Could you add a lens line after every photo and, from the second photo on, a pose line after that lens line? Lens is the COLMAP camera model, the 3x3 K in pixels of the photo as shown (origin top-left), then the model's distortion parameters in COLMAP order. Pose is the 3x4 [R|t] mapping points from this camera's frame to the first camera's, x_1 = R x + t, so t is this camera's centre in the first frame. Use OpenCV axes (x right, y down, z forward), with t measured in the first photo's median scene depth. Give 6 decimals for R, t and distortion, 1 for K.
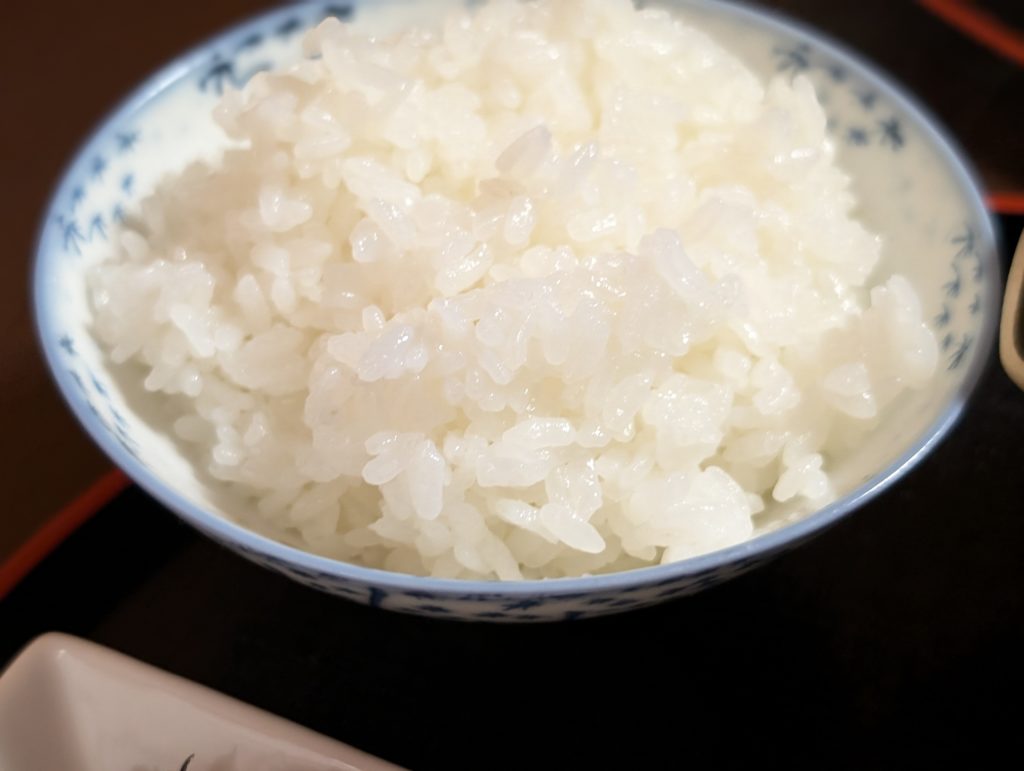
lens RADIAL K [[1647.4, 0, 491.5], [0, 1647.4, 386.1], [0, 0, 1]] dist [0.249230, -1.377370]
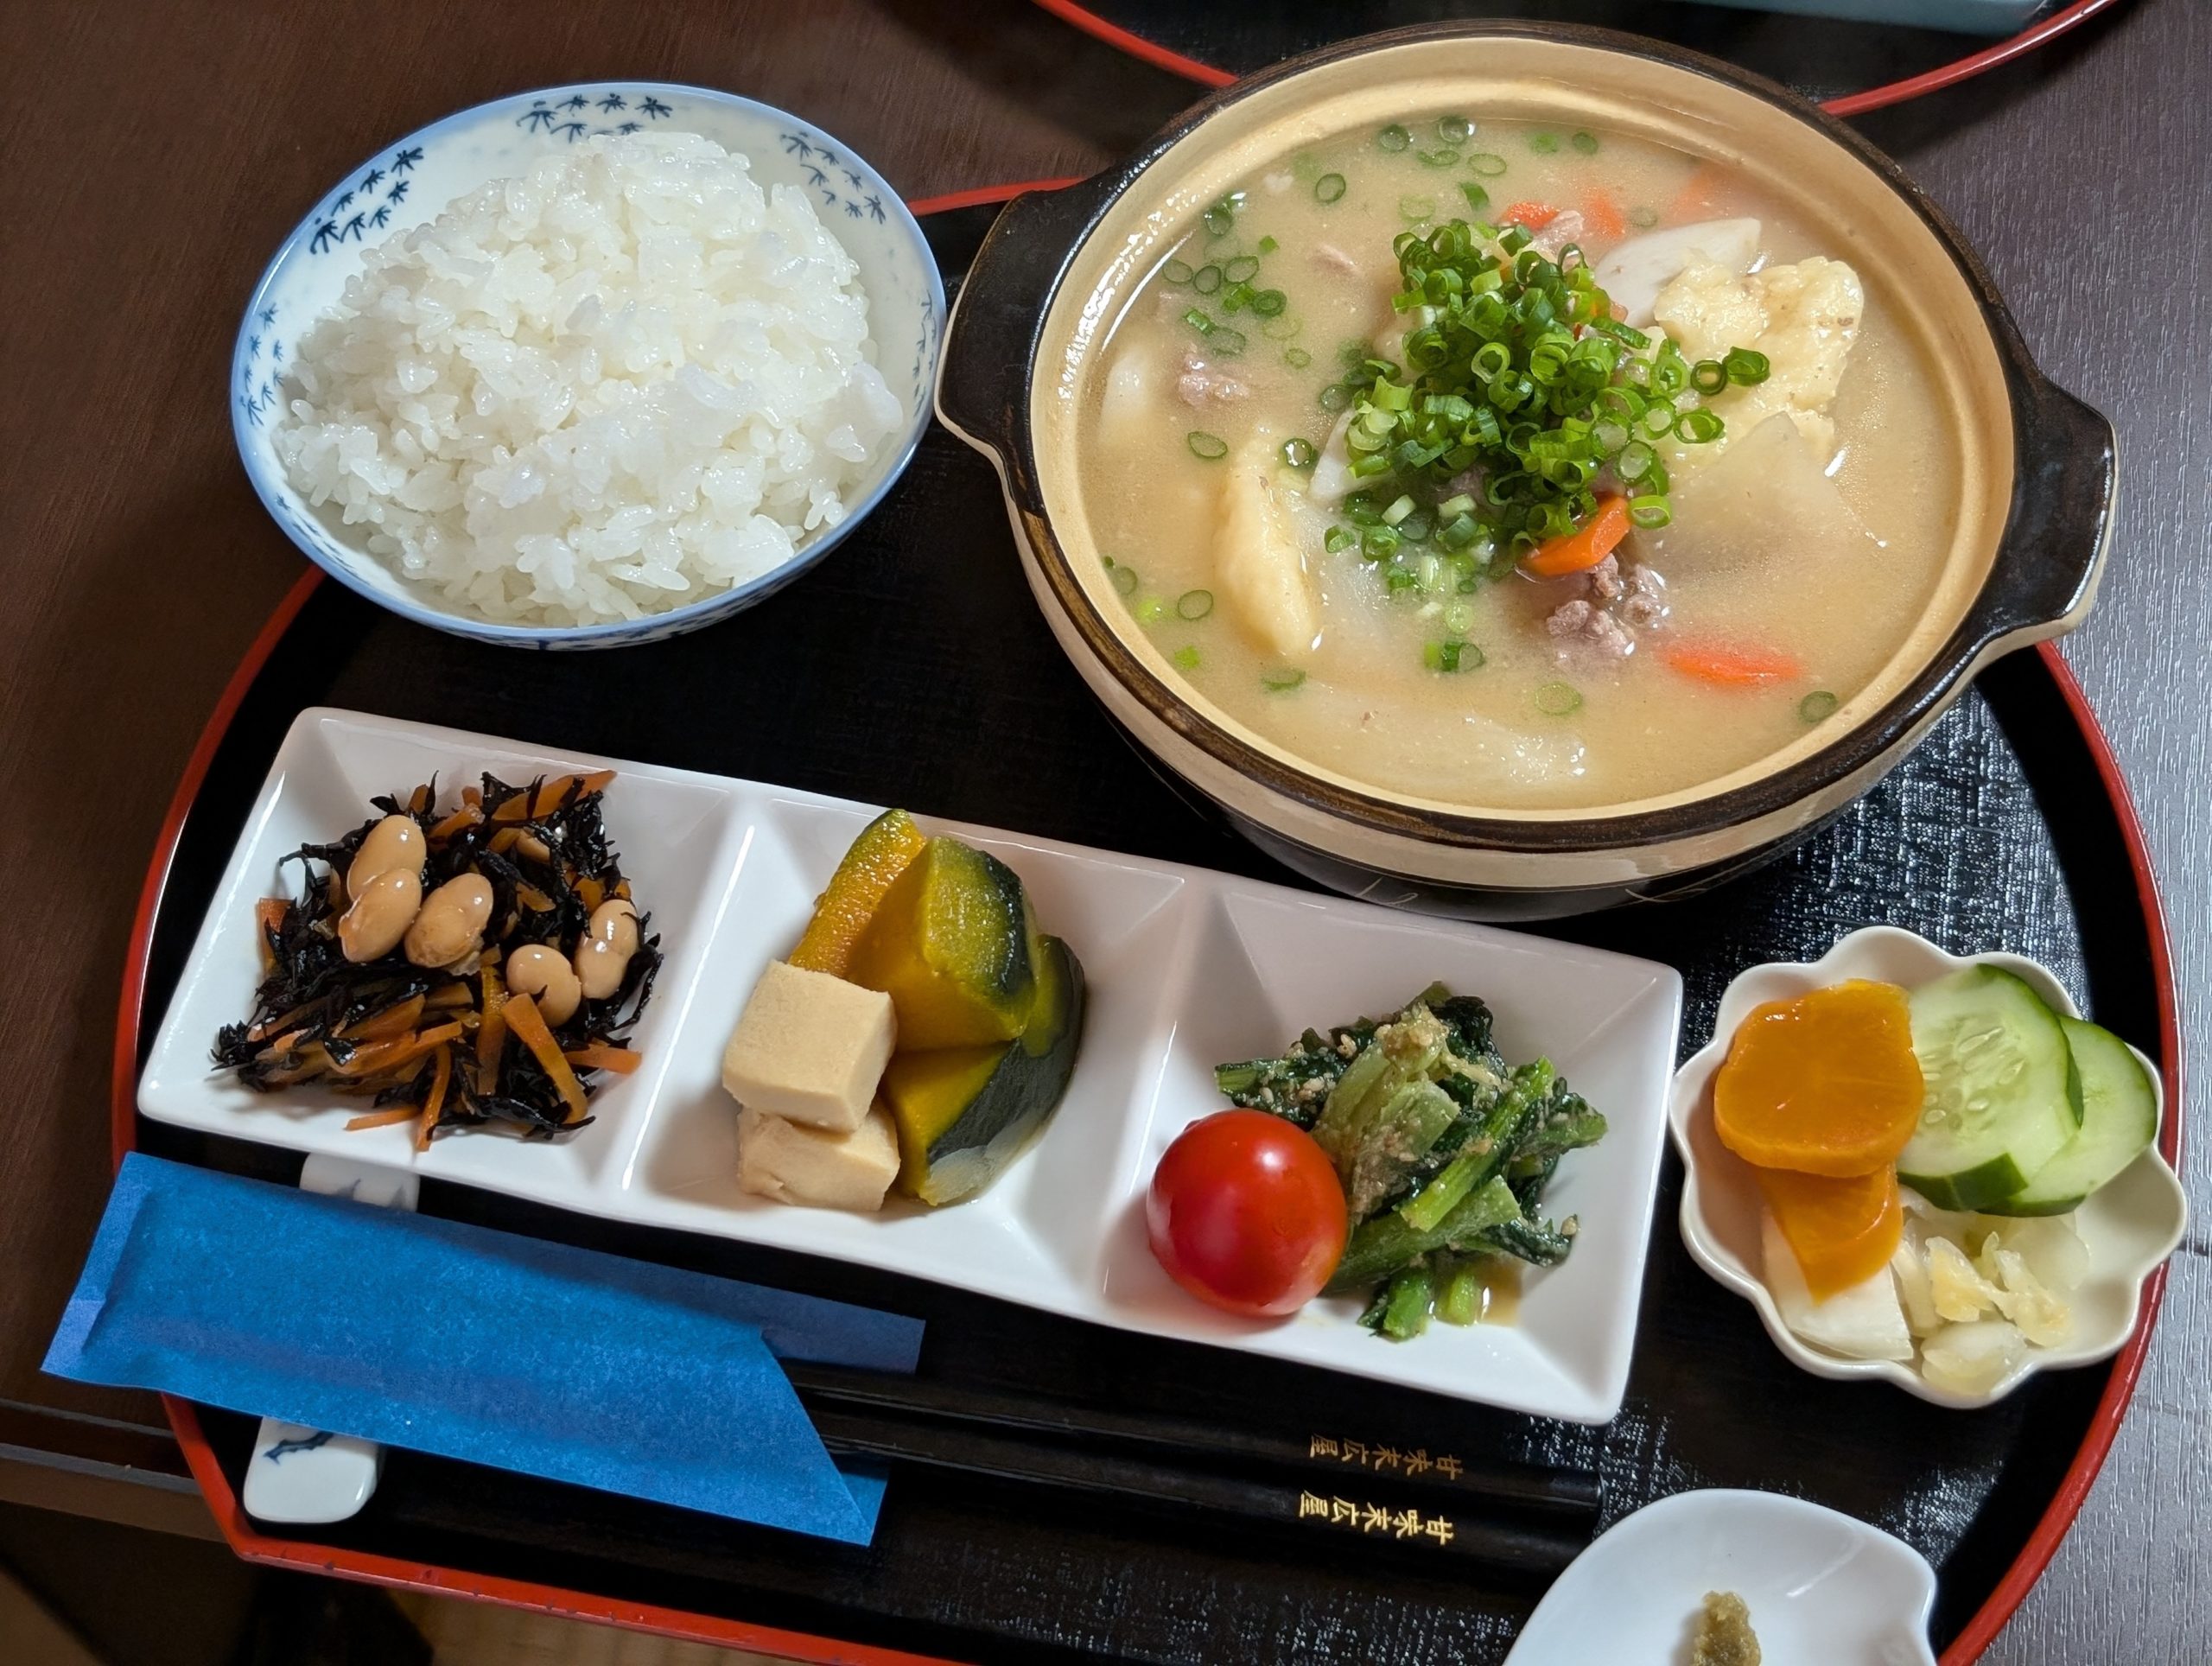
lens RADIAL K [[3592.0, 0, 1106.0], [0, 3592.0, 833.0], [0, 0, 1]] dist [0.283754, -1.556707]
pose [[0.980955, -0.179004, 0.075397, 0.141313], [0.158710, 0.962468, 0.220151, -0.320756], [-0.111975, -0.203992, 0.972548, -2.096214]]
